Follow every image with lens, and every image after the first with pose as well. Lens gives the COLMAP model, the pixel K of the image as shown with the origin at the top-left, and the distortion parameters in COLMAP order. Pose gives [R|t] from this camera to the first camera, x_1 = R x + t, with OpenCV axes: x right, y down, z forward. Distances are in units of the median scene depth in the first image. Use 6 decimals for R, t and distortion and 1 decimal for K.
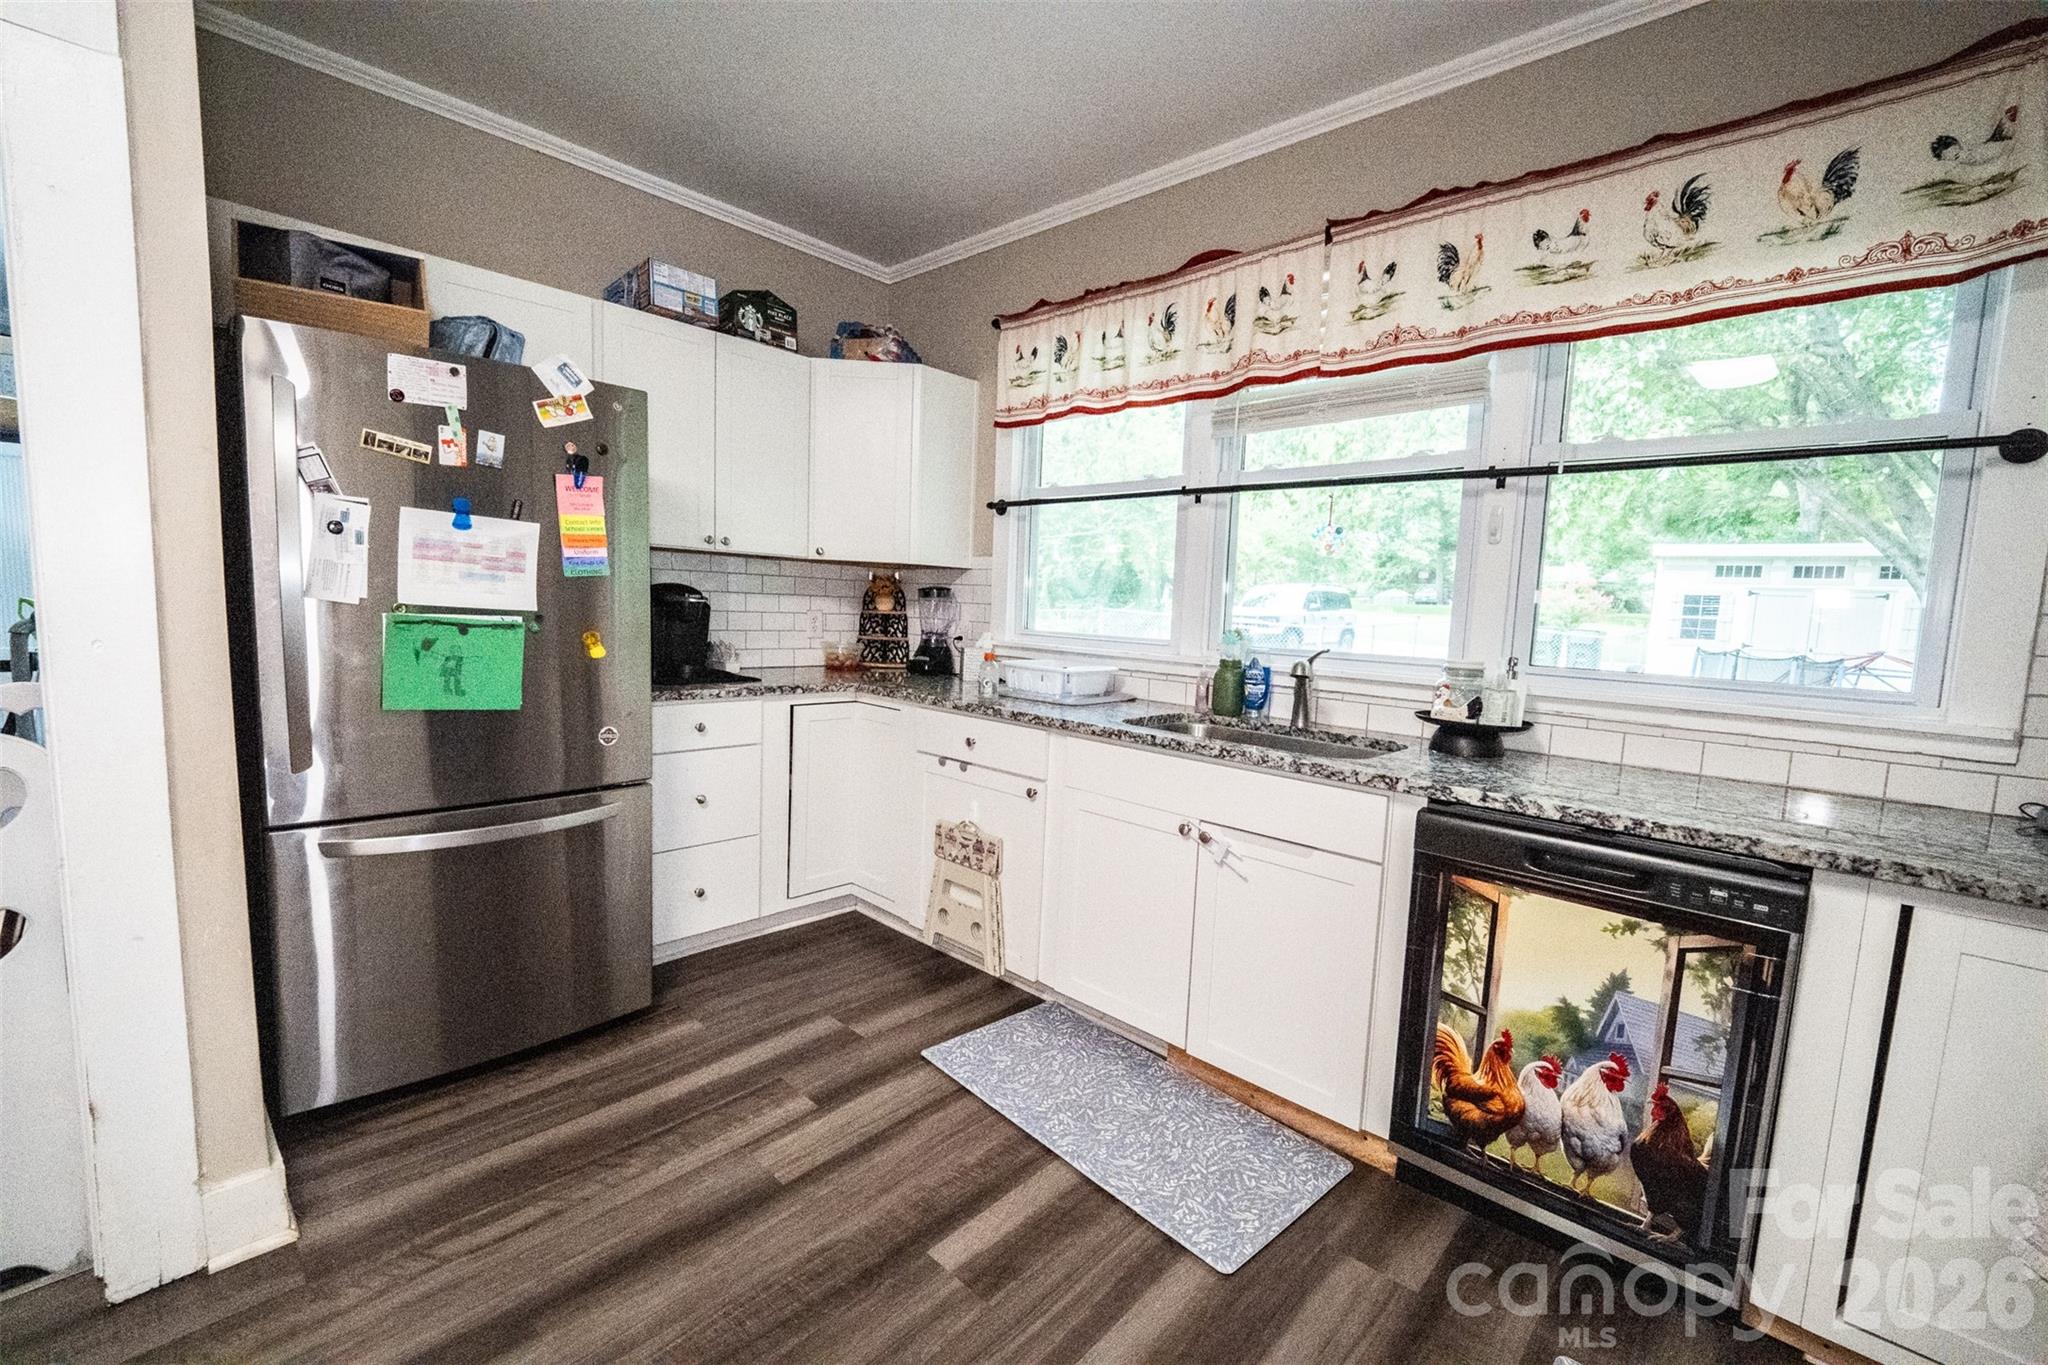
lens RADIAL K [[854.4, 0, 1017.4], [0, 854.4, 687.0], [0, 0, 1]] dist [-0.014537, -0.004402]
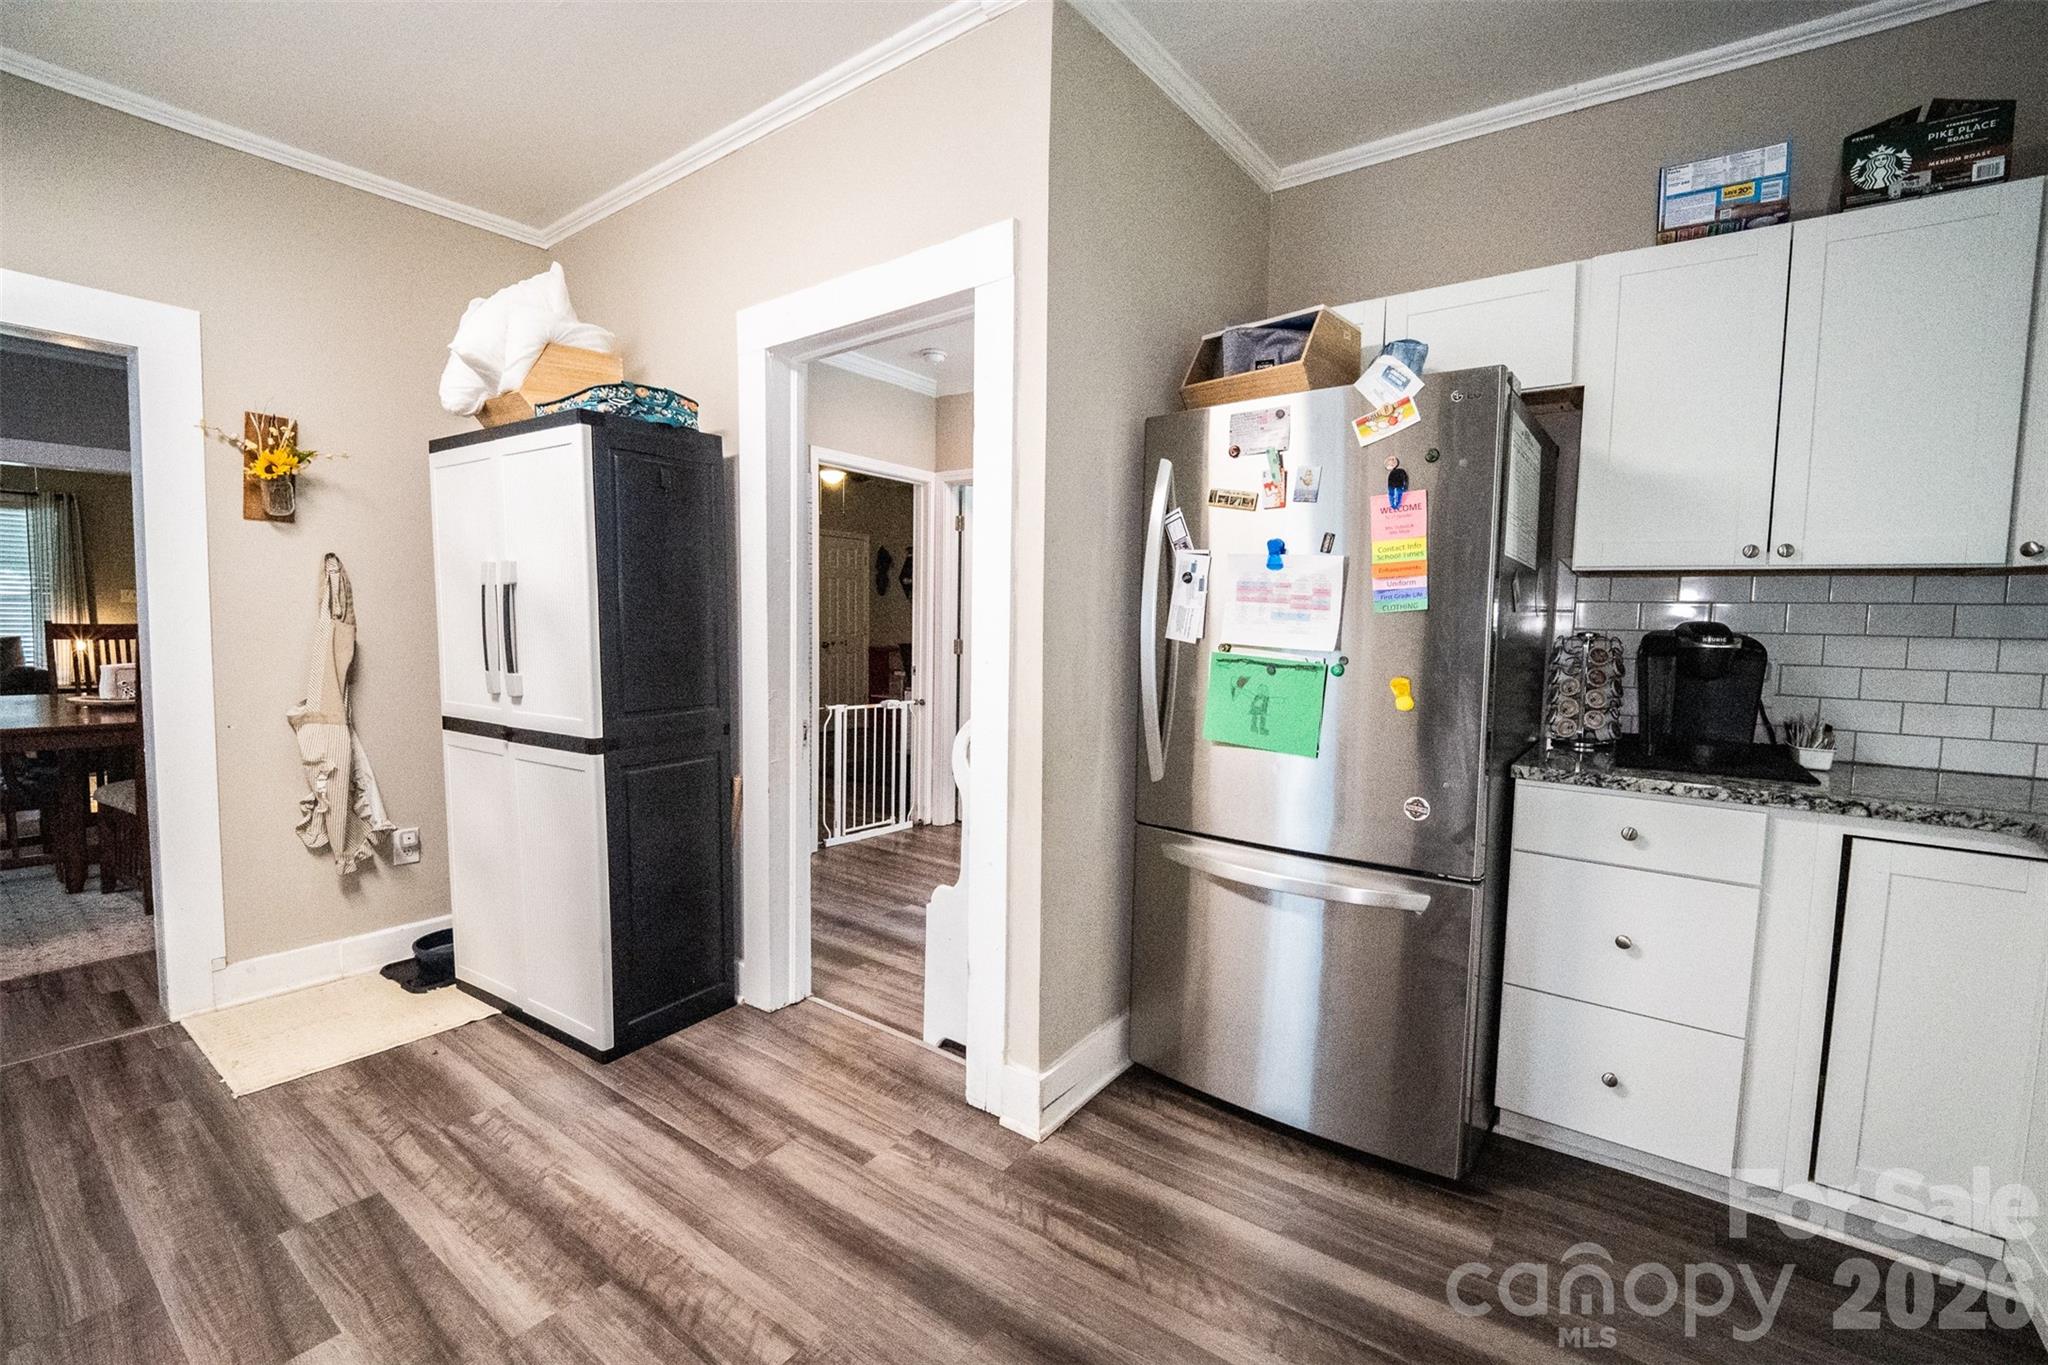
lens RADIAL K [[854.4, 0, 1013.4], [0, 854.4, 680.0], [0, 0, 1]] dist [-0.014537, -0.004402]
pose [[0.106144, 0.033515, -0.993786, 0.315301], [-0.111999, 0.993475, 0.021542, -0.044463], [0.988023, 0.109017, 0.109205, 0.607081]]
